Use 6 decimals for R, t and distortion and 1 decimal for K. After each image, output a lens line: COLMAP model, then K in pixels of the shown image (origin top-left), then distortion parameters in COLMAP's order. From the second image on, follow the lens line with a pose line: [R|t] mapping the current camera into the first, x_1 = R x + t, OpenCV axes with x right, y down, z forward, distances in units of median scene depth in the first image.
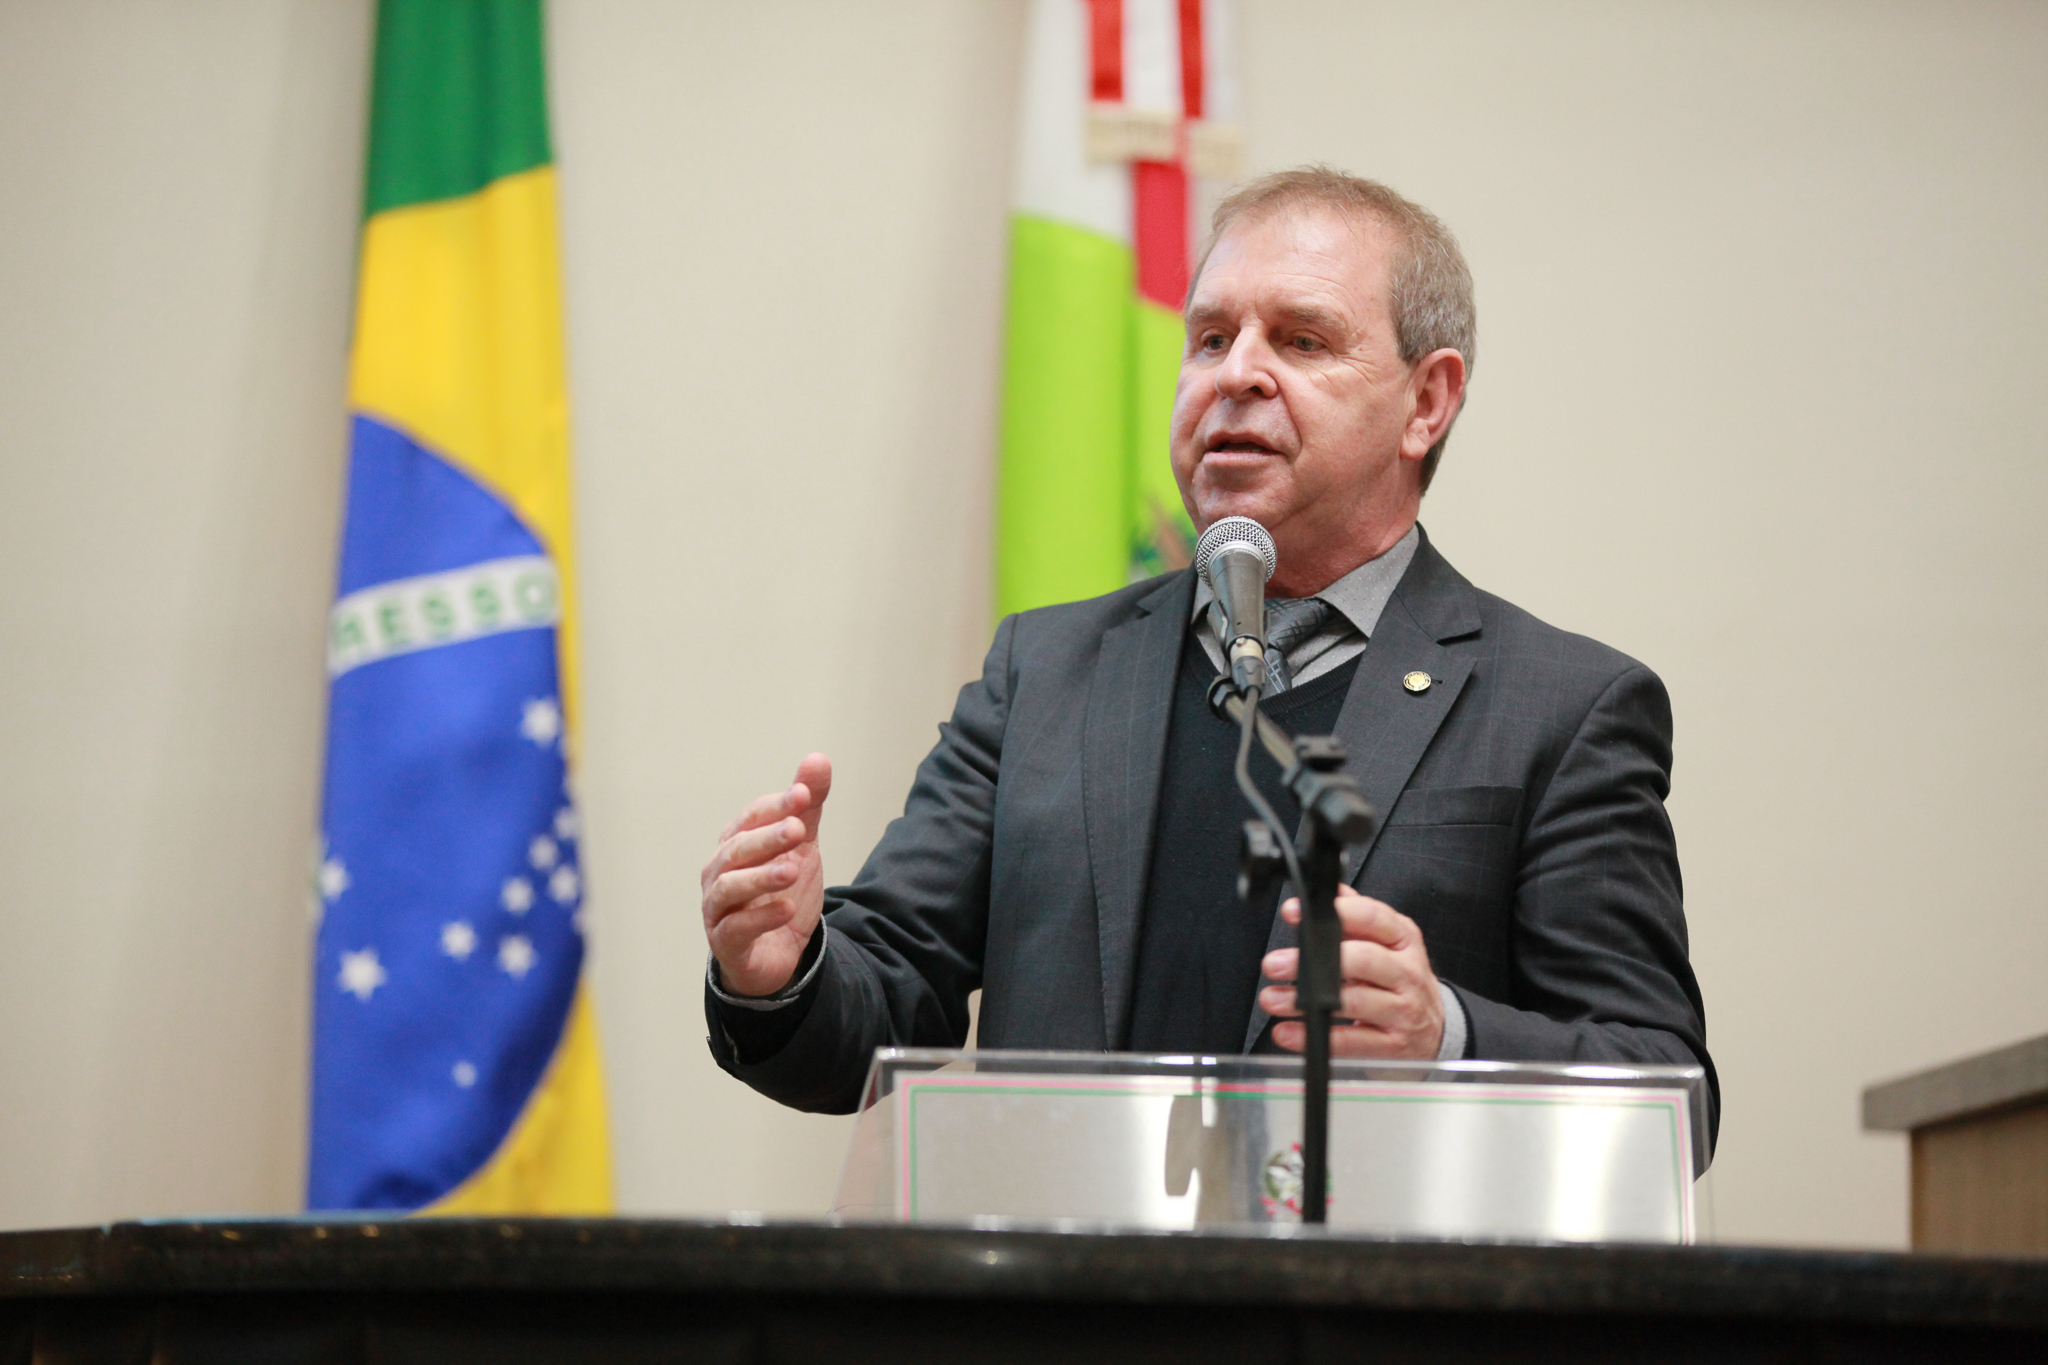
lens RADIAL K [[8071.0, 0, 1016.1], [0, 8071.0, 684.8], [0, 0, 1]] dist [0.410618, 0.000000]
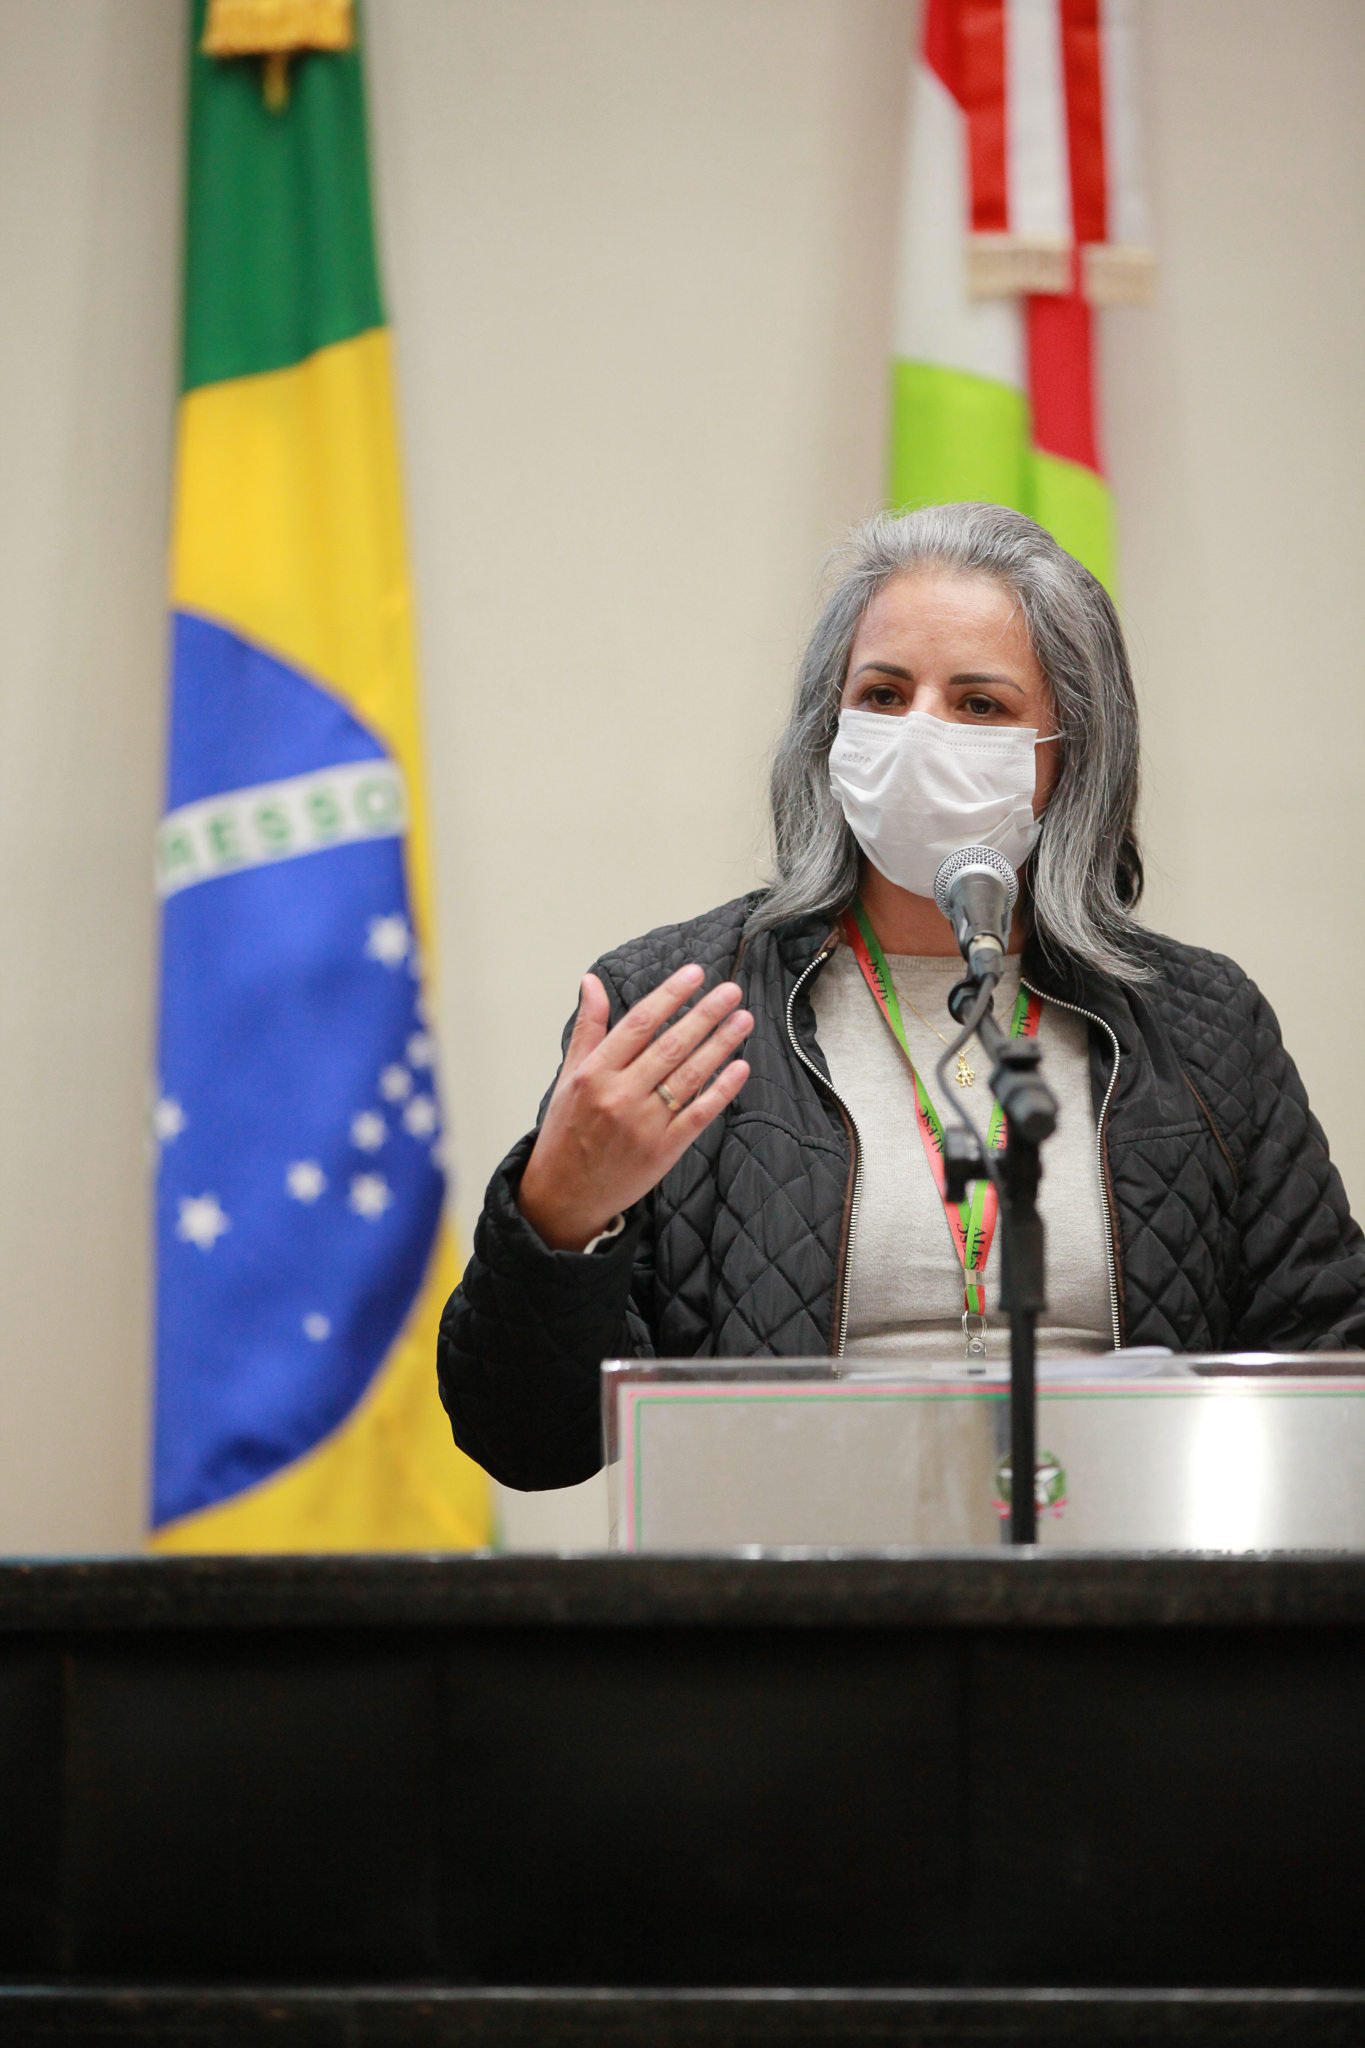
lens RADIAL K [[10322.3, 0, 694.5], [0, 10322.3, 1021.2], [0, 0, 1]] dist [1.301053, 0.000000]
pose [[0.997393, -0.031300, -0.065015, 0.052570], [0.033673, 0.998794, 0.035725, -0.027372], [0.063819, -0.037822, 0.997245, -0.172433]]
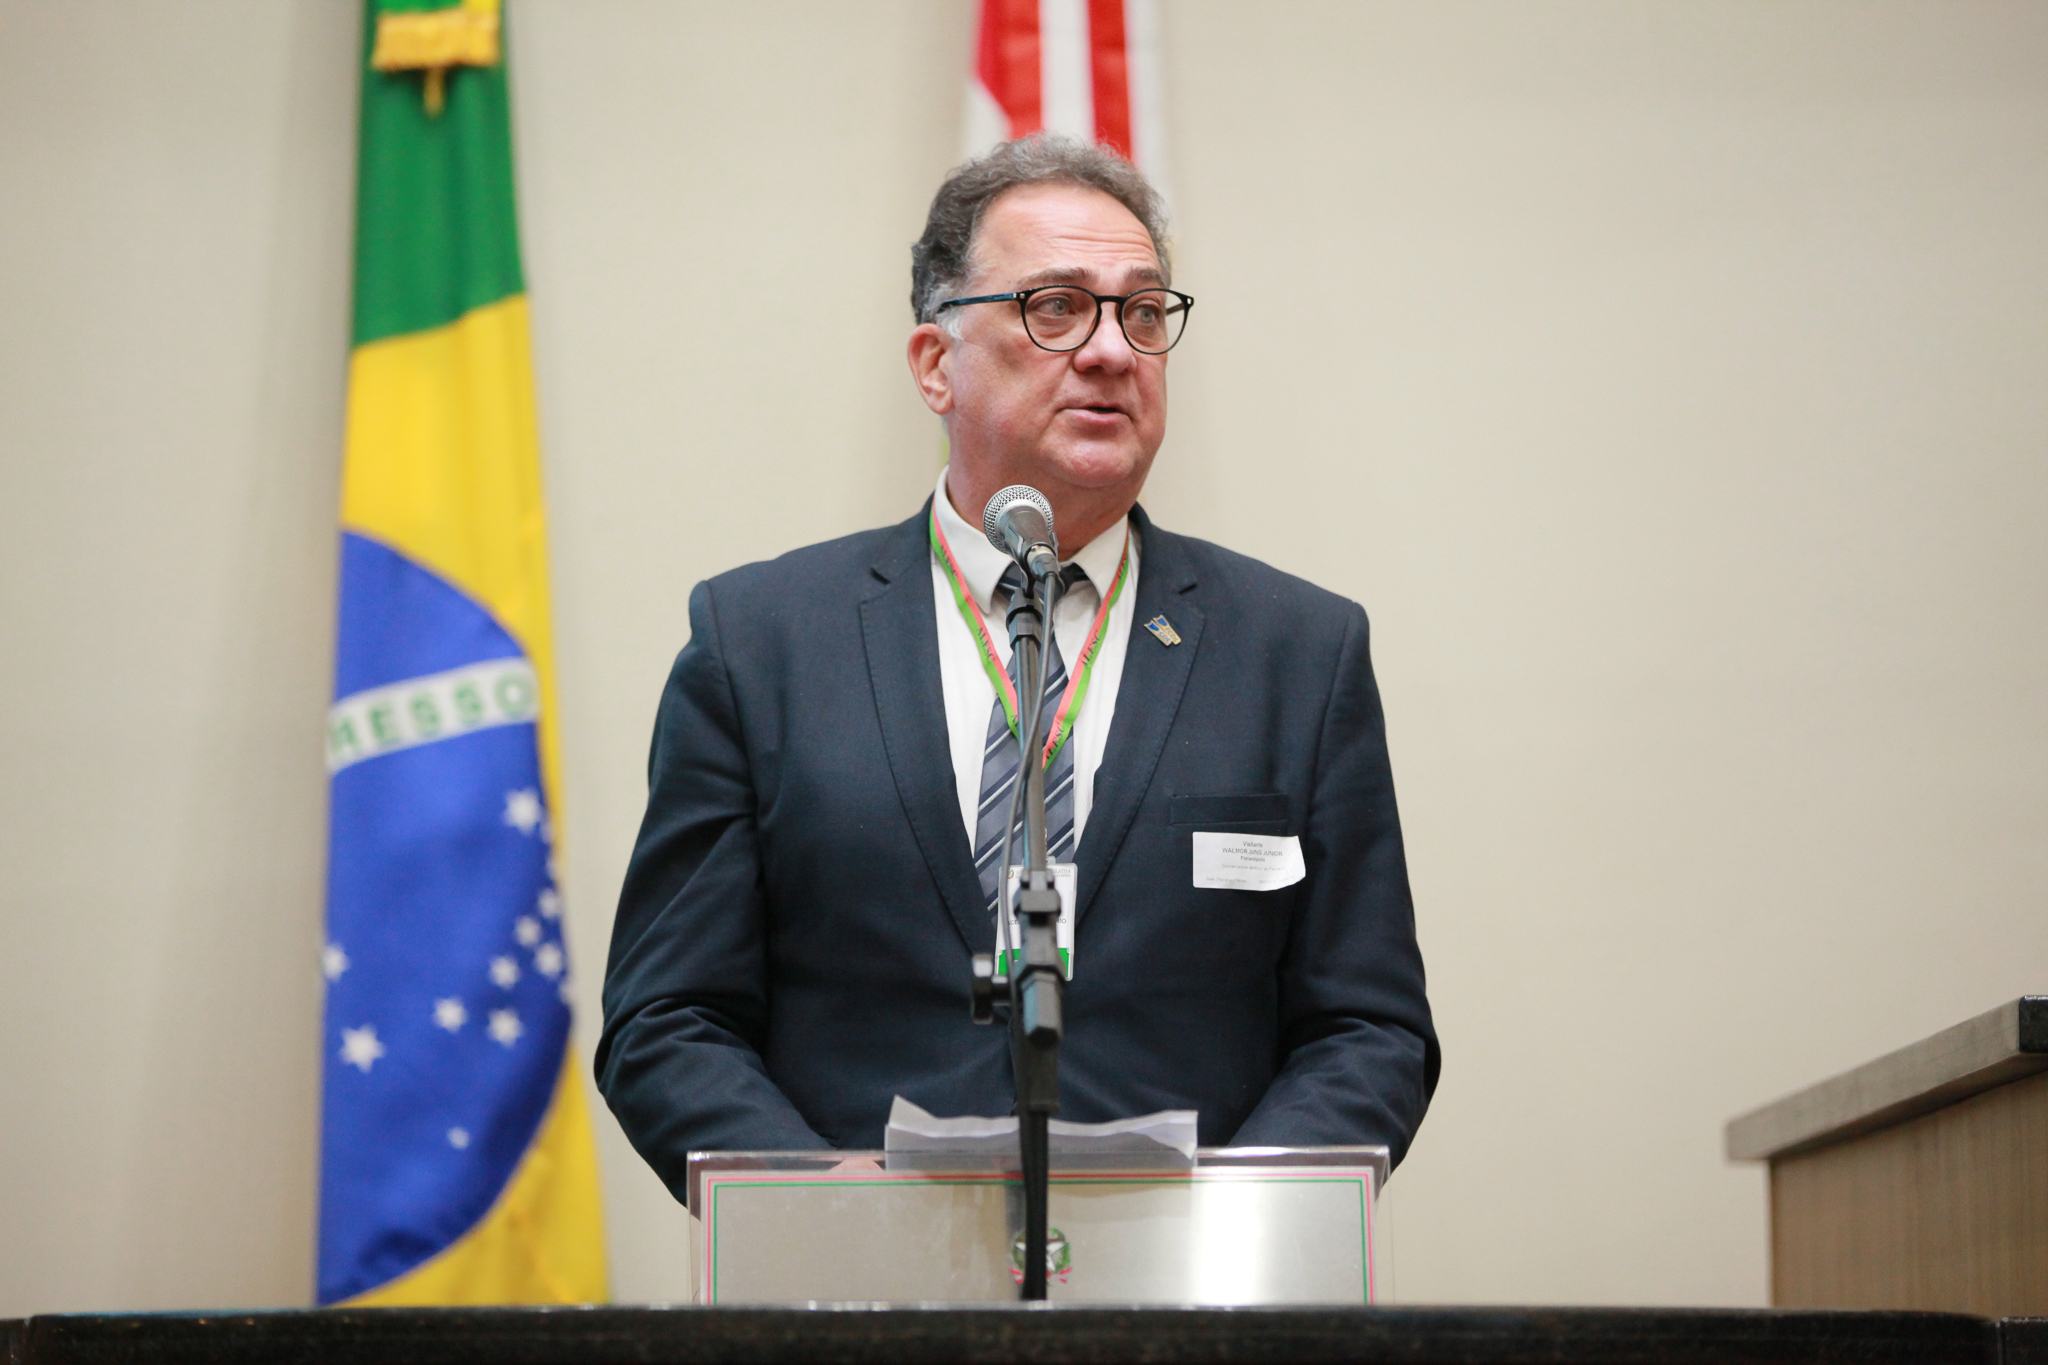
lens RADIAL K [[9176.9, 0, 1038.3], [0, 9176.9, 681.1], [0, 0, 1]] dist [0.751396, 0.000000]
pose [[0.998774, -0.027561, -0.041127, 0.062274], [0.028072, 0.999535, 0.011903, -0.025832], [0.040780, -0.013043, 0.999083, -0.234060]]
